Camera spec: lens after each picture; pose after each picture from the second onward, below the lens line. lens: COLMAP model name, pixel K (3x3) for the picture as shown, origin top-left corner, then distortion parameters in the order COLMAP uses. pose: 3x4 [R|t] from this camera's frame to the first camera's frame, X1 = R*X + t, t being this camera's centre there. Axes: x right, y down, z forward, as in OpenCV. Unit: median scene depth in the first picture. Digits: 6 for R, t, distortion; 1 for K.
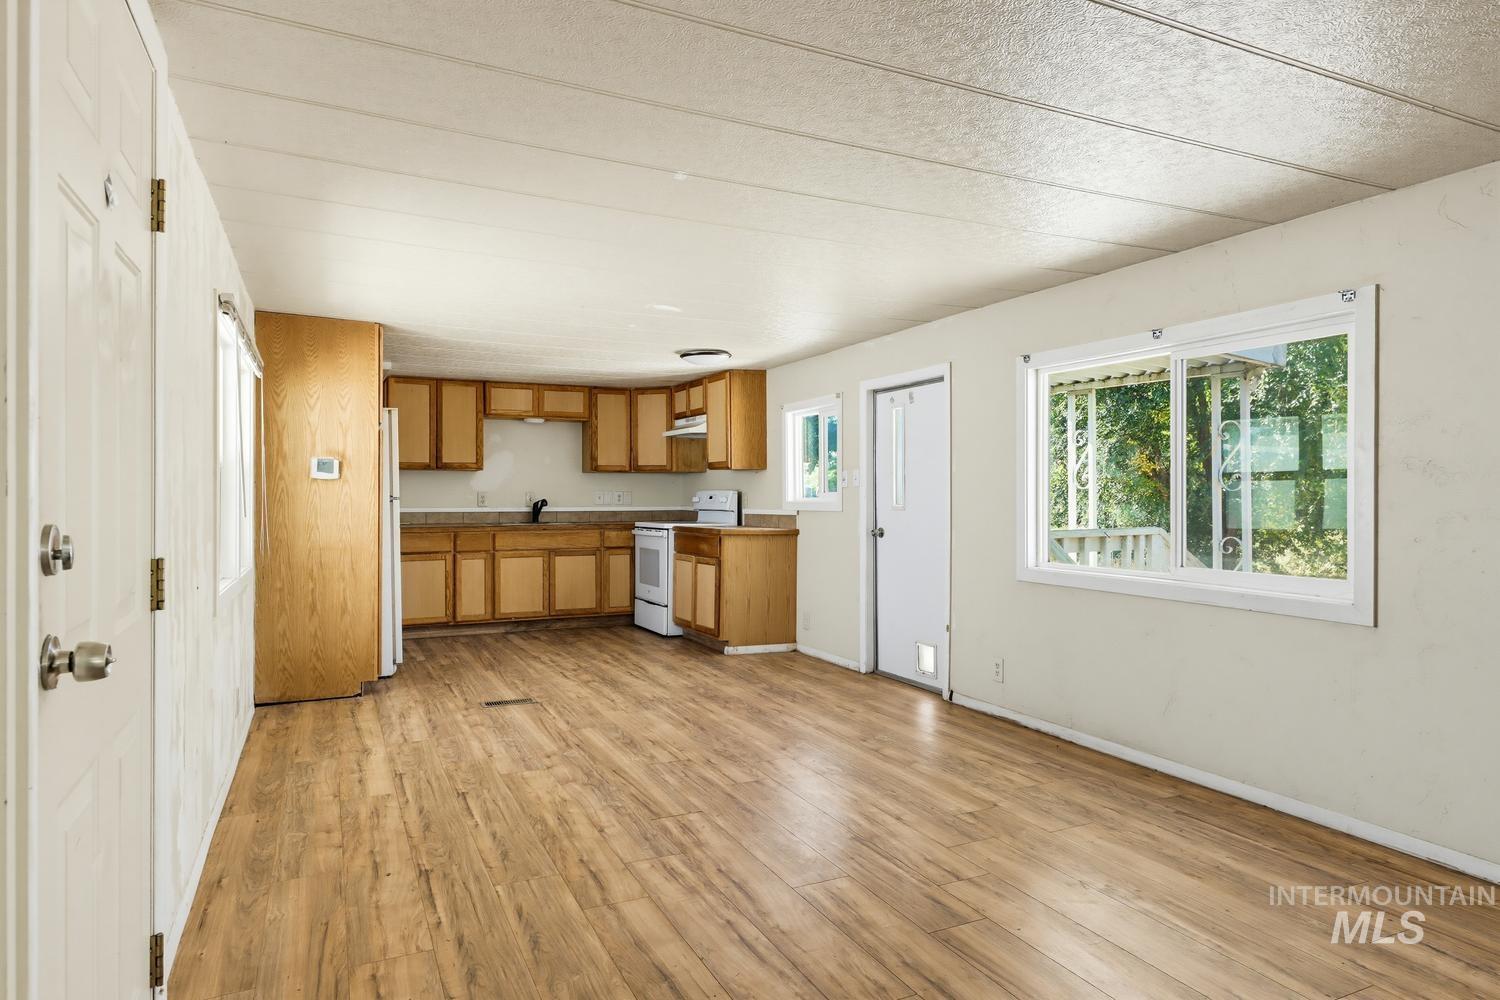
lens RADIAL K [[921.7, 0, 773.9], [0, 921.7, 496.4], [0, 0, 1]] dist [-0.006187, 0.001461]
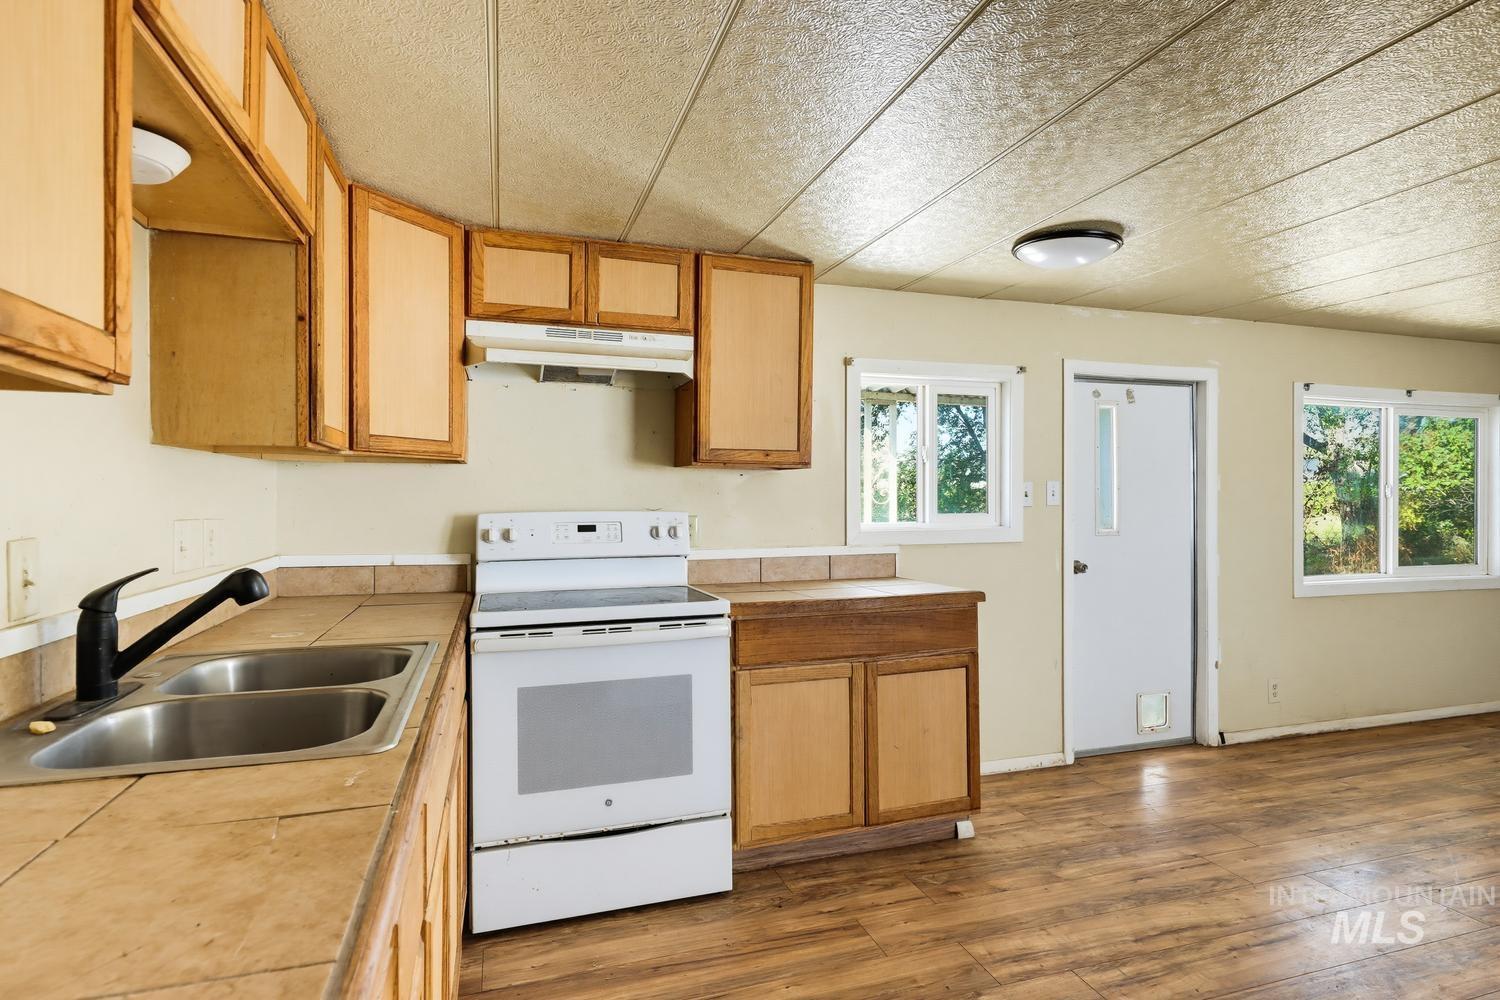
lens RADIAL K [[780.9, 0, 748.5], [0, 780.9, 502.4], [0, 0, 1]] dist [0.001216, -0.004288]
pose [[0.154465, -0.008655, 0.987960, -0.665056], [0.003974, 0.999959, 0.008139, -0.022026], [-0.987990, 0.002669, 0.154493, 1.423133]]
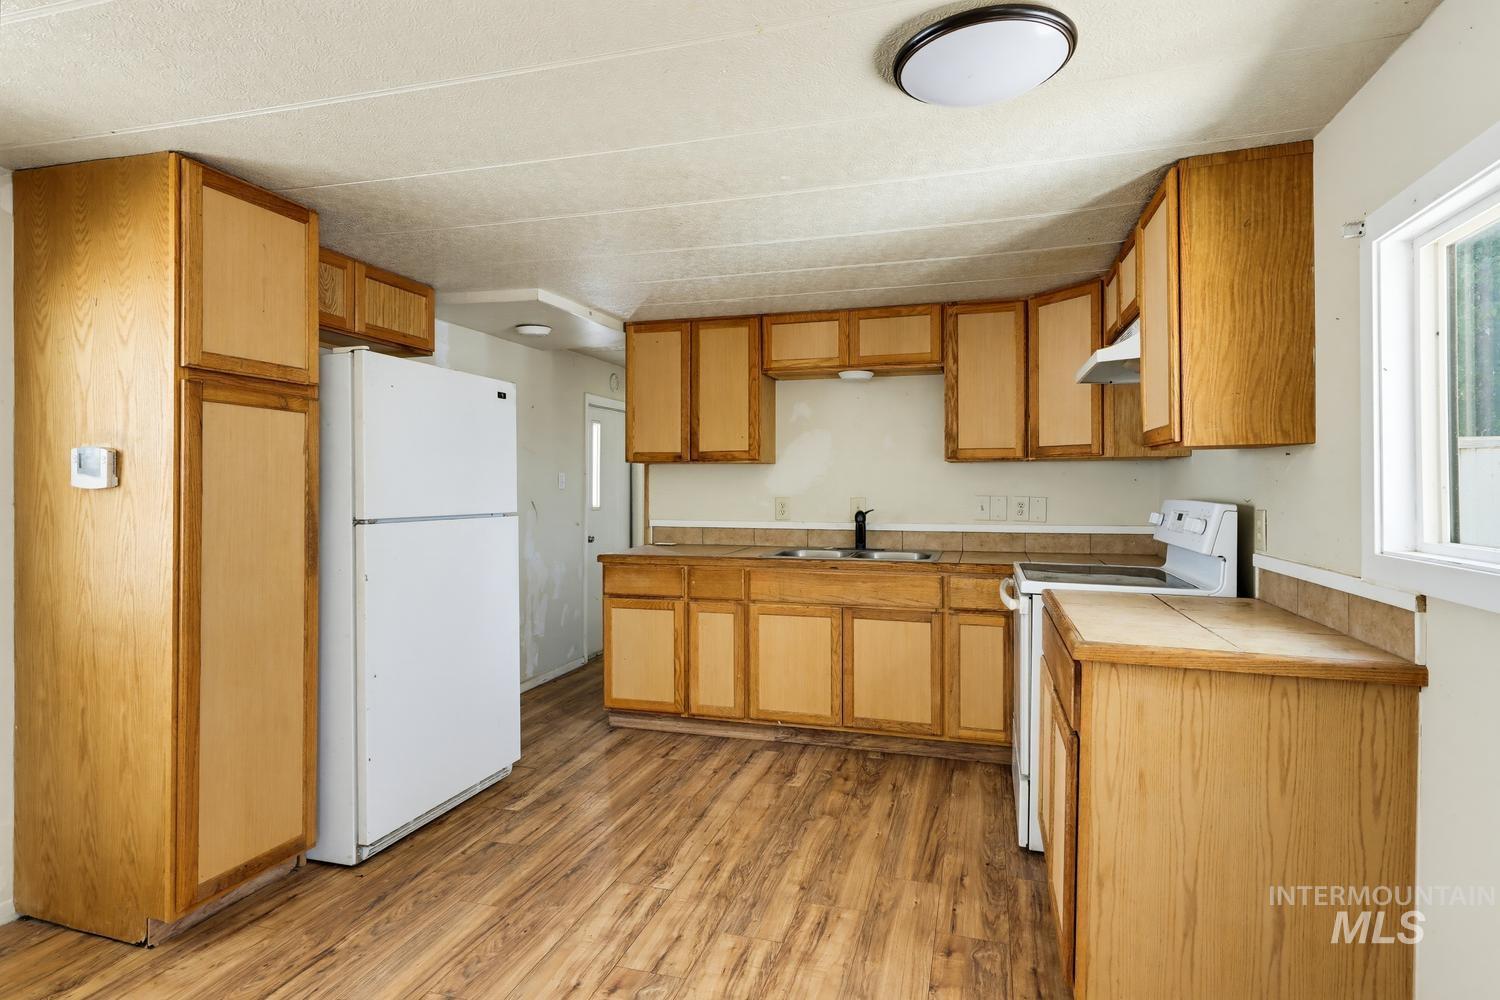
lens RADIAL K [[780.9, 0, 760.1], [0, 780.9, 487.9], [0, 0, 1]] dist [0.001216, -0.004288]
pose [[0.730722, 0.003646, -0.682666, 0.056172], [-0.000459, 0.999988, 0.004849, -0.022514], [0.682676, -0.003230, 0.730715, 0.994137]]
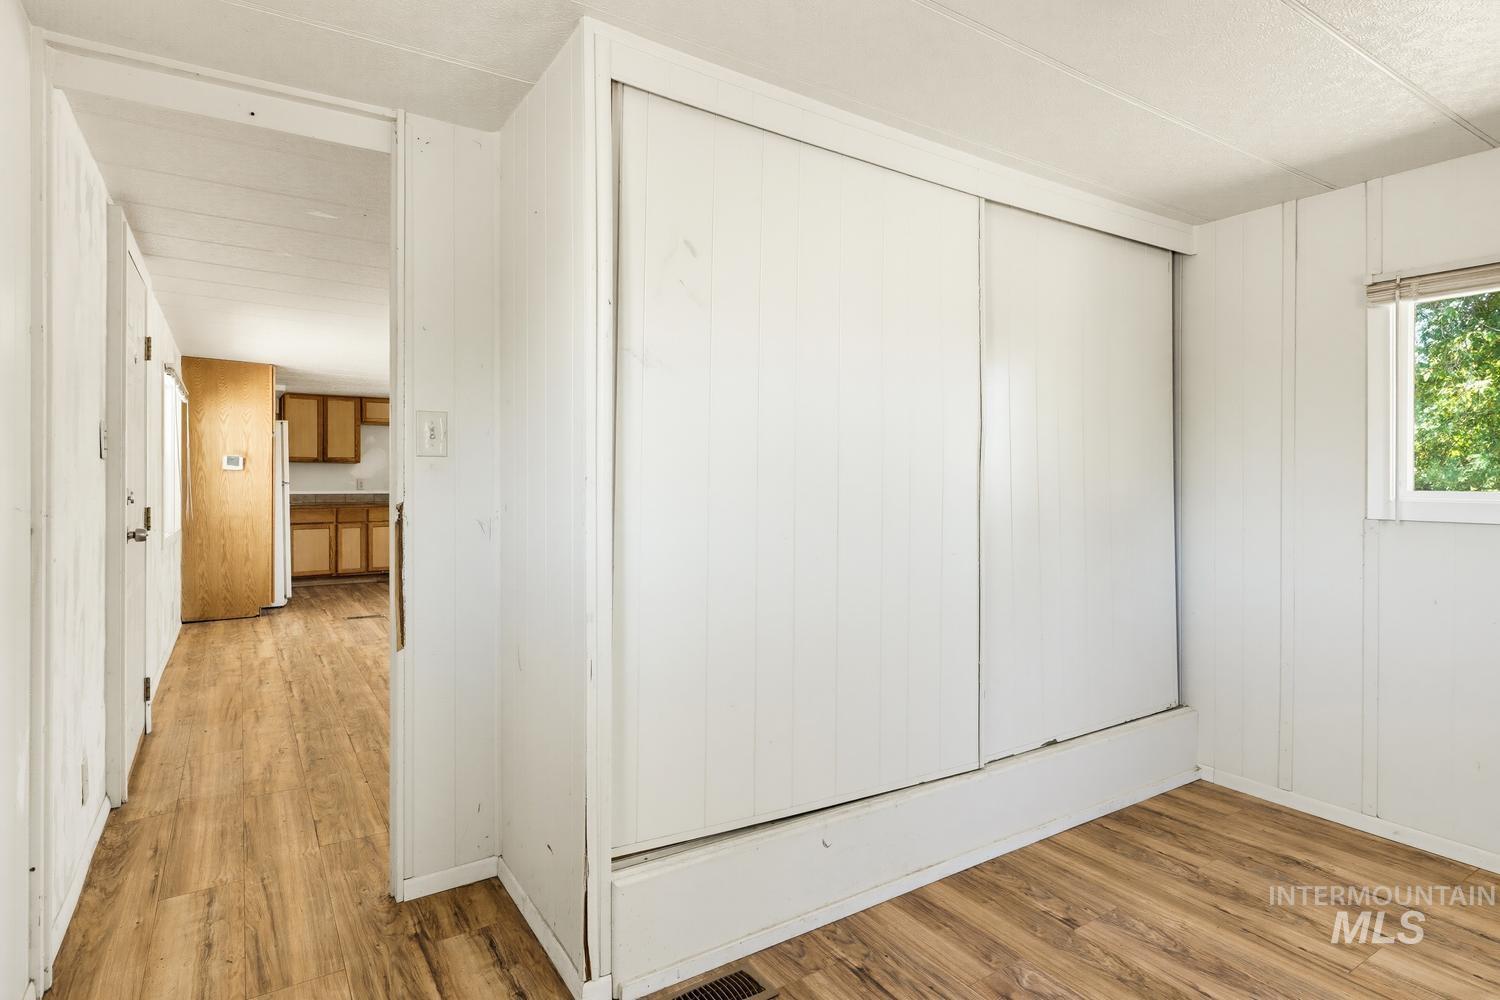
lens RADIAL K [[832.1, 0, 791.6], [0, 832.1, 480.5], [0, 0, 1]] dist [0.001461, -0.002671]
pose [[0.990997, -0.002175, 0.133865, 0.236690], [0.002670, 0.999990, -0.003516, 0.005594], [-0.133856, 0.003842, 0.990993, -0.472384]]
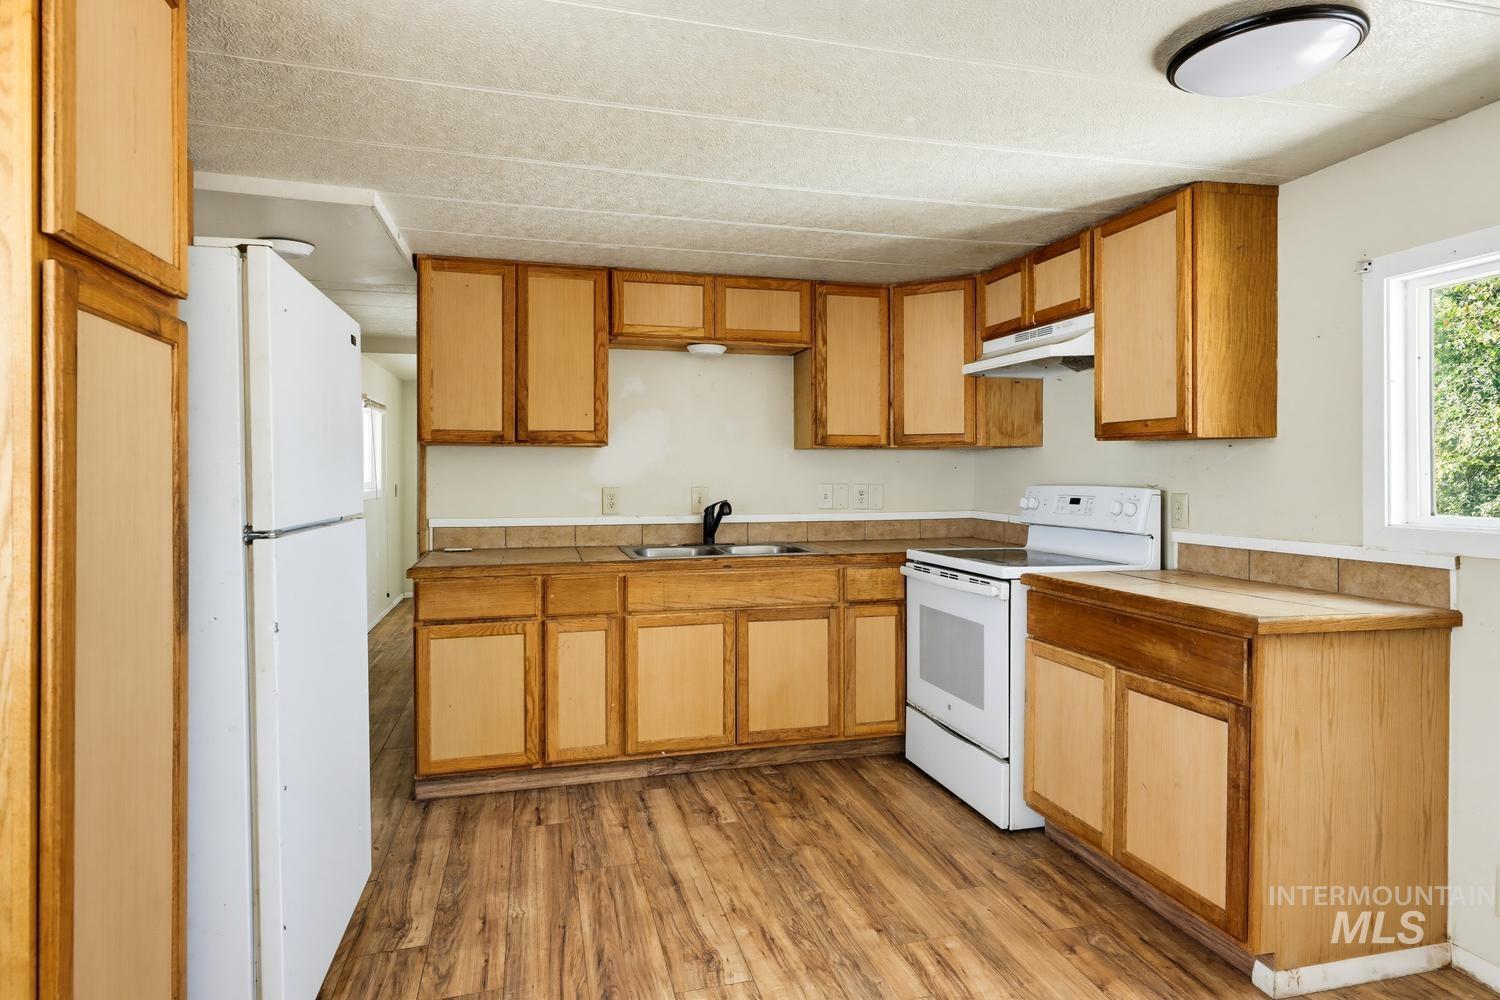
lens RADIAL K [[832.1, 0, 754.0], [0, 832.1, 478.7], [0, 0, 1]] dist [0.001461, -0.002671]
pose [[0.980224, 0.001361, -0.197888, -0.234666], [0.000238, 0.999968, 0.008053, -0.022303], [0.197893, -0.007941, 0.980192, 0.907274]]
